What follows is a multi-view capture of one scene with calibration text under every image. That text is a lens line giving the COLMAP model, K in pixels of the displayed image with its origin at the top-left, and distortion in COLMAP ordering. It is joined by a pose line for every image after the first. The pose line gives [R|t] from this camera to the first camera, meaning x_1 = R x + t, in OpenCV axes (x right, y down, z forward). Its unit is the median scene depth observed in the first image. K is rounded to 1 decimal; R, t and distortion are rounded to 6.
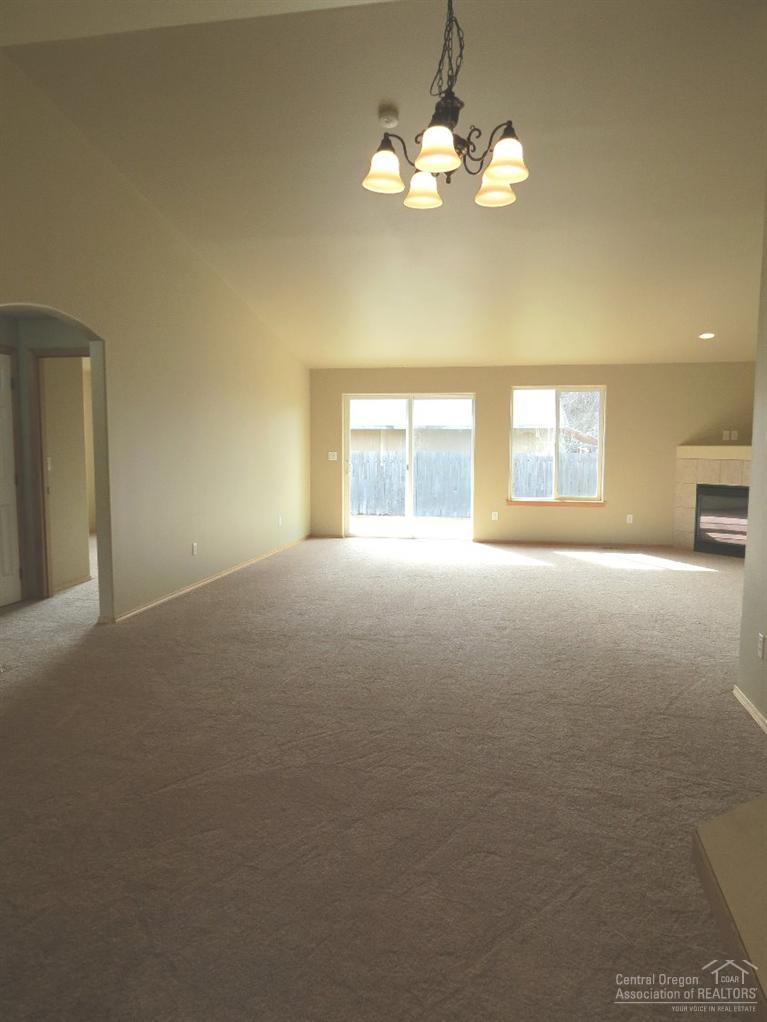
lens RADIAL K [[725.3, 0, 383.5], [0, 725.3, 511.0], [0, 0, 1]] dist [-0.033694, 0.001913]
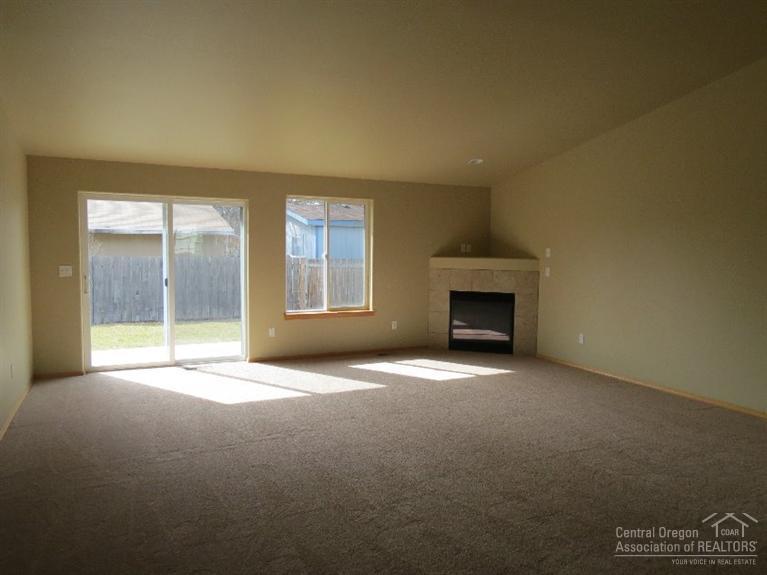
lens RADIAL K [[544.3, 0, 383.5], [0, 544.3, 287.5], [0, 0, 1]] dist [-0.033694, 0.001913]
pose [[0.790491, -0.038748, 0.611247, -0.159177], [0.045259, 0.998964, 0.004796, -0.047579], [-0.610799, 0.023873, 0.791426, 0.353548]]
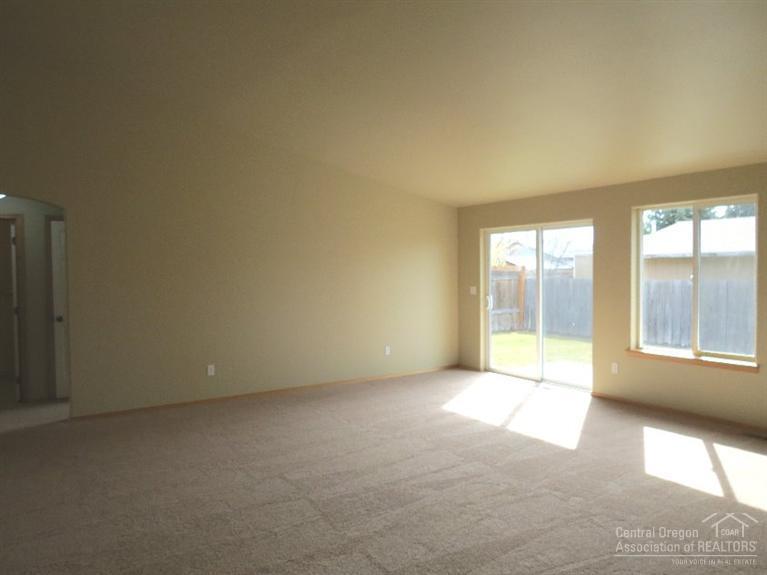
lens RADIAL K [[544.3, 0, 383.5], [0, 544.3, 287.5], [0, 0, 1]] dist [-0.033694, 0.001913]
pose [[0.696393, 0.012687, -0.717548, 0.407113], [-0.053461, 0.997983, -0.034239, -0.048008], [0.715666, 0.062204, 0.695667, 0.389901]]
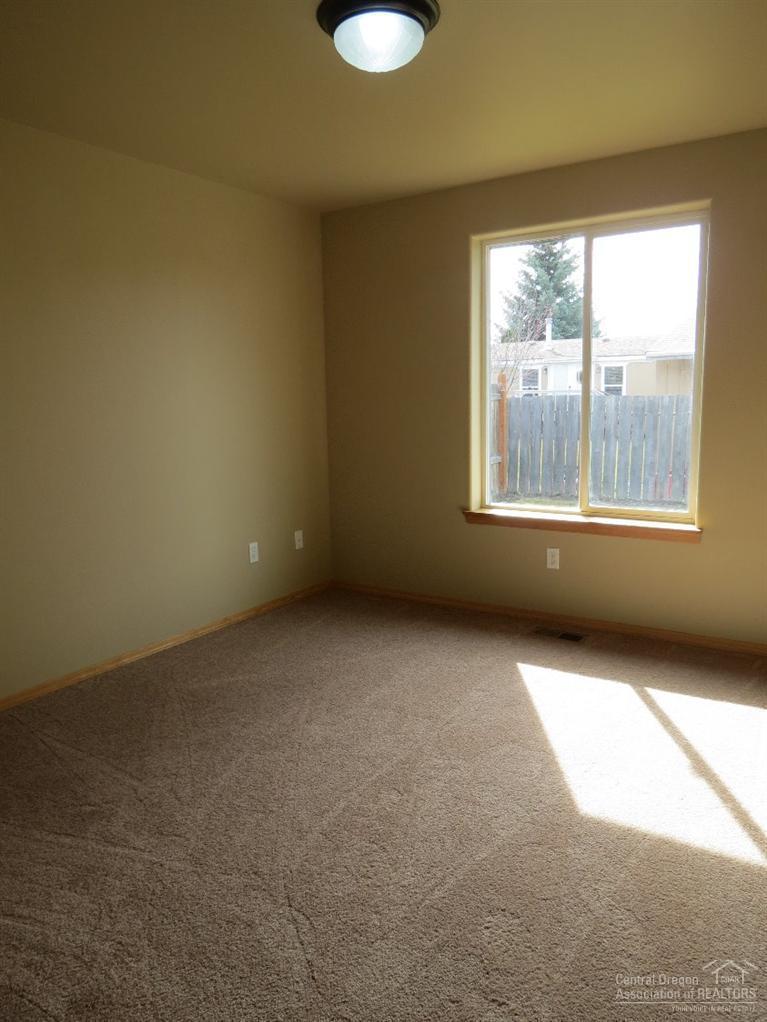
lens RADIAL K [[725.3, 0, 383.5], [0, 725.3, 511.0], [0, 0, 1]] dist [-0.033694, 0.001913]
pose [[0.919347, 0.042105, -0.391188, 0.290618], [-0.020510, 0.998034, 0.059221, -0.039003], [0.392913, -0.046421, 0.918403, 0.589390]]
